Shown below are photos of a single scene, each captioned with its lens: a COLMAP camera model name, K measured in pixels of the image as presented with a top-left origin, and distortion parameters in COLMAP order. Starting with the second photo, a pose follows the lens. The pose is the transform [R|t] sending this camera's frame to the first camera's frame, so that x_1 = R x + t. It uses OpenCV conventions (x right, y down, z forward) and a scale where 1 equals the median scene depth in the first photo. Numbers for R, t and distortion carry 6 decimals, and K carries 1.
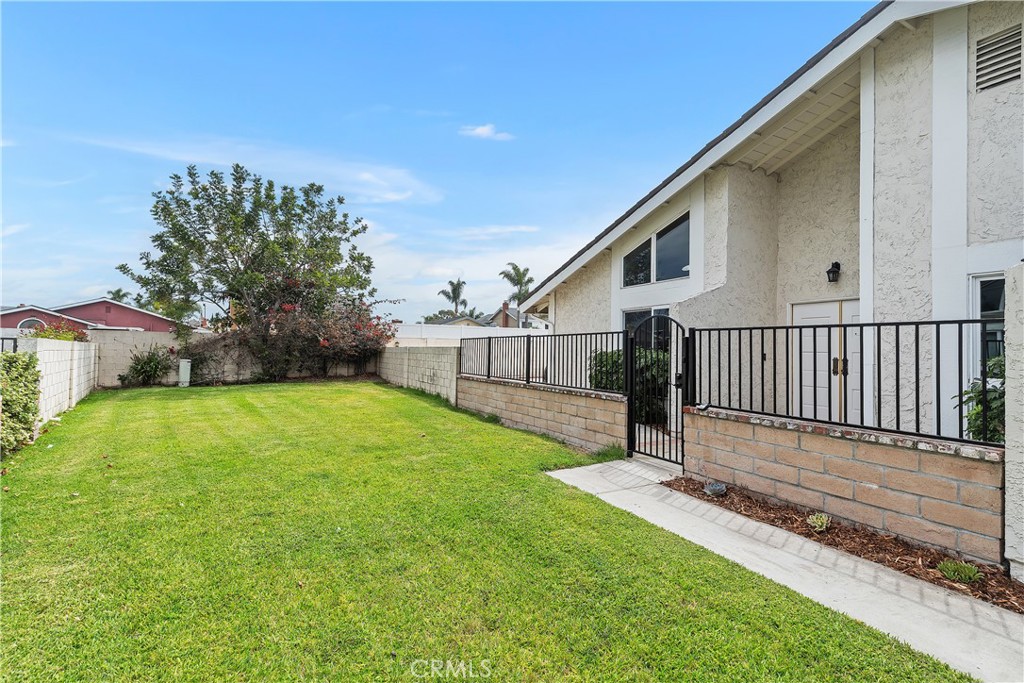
lens RADIAL K [[467.2, 0, 506.4], [0, 467.2, 343.6], [0, 0, 1]] dist [0.005126, -0.001543]
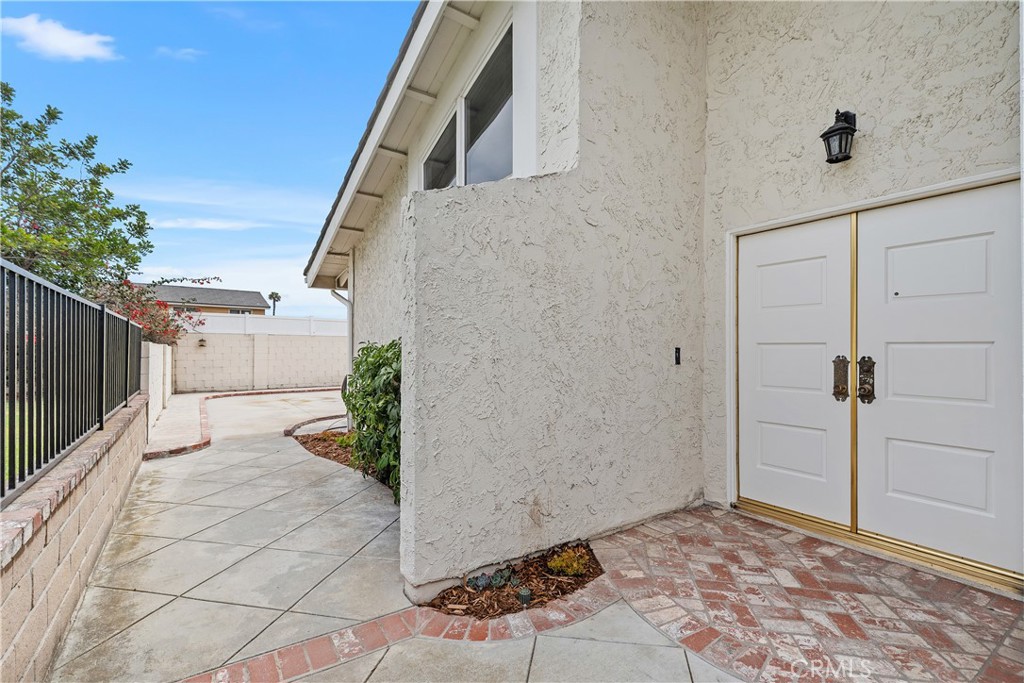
lens RADIAL K [[467.2, 0, 506.5], [0, 467.2, 345.1], [0, 0, 1]] dist [0.005126, -0.001543]
pose [[0.994848, -0.002398, 0.101350, 0.385456], [0.002561, 0.999996, -0.001475, 0.019725], [-0.101346, 0.001727, 0.994850, 0.643392]]
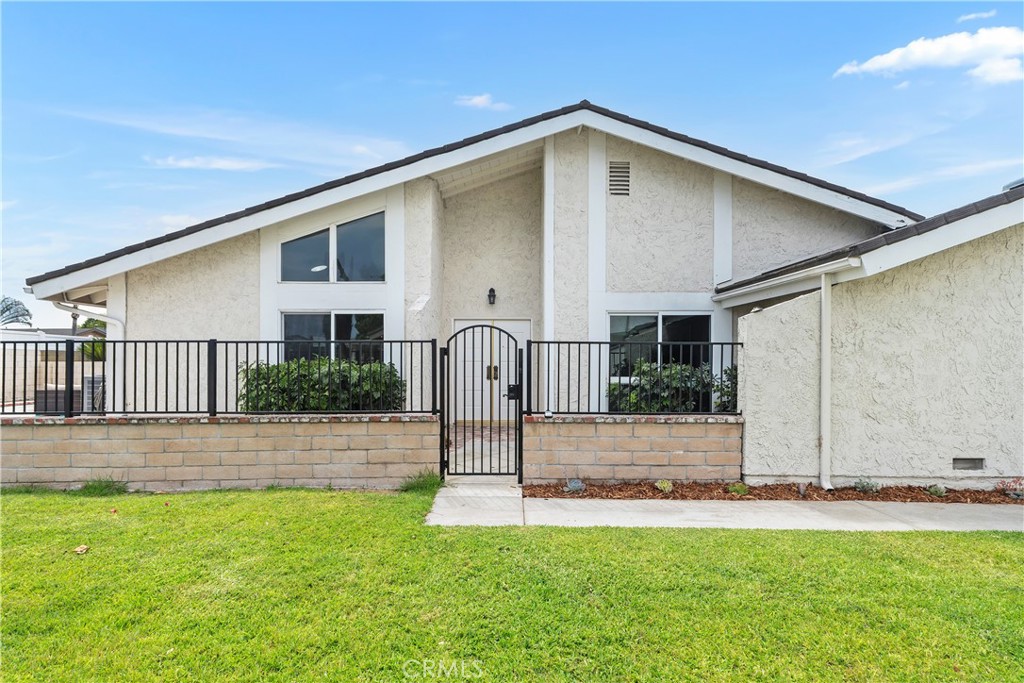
lens RADIAL K [[467.2, 0, 514.7], [0, 467.2, 368.8], [0, 0, 1]] dist [0.005126, -0.001543]
pose [[0.456500, -0.024237, 0.889393, -0.368347], [-0.006551, 0.999510, 0.030600, -0.000677], [-0.889699, -0.019795, 0.456118, 0.383851]]
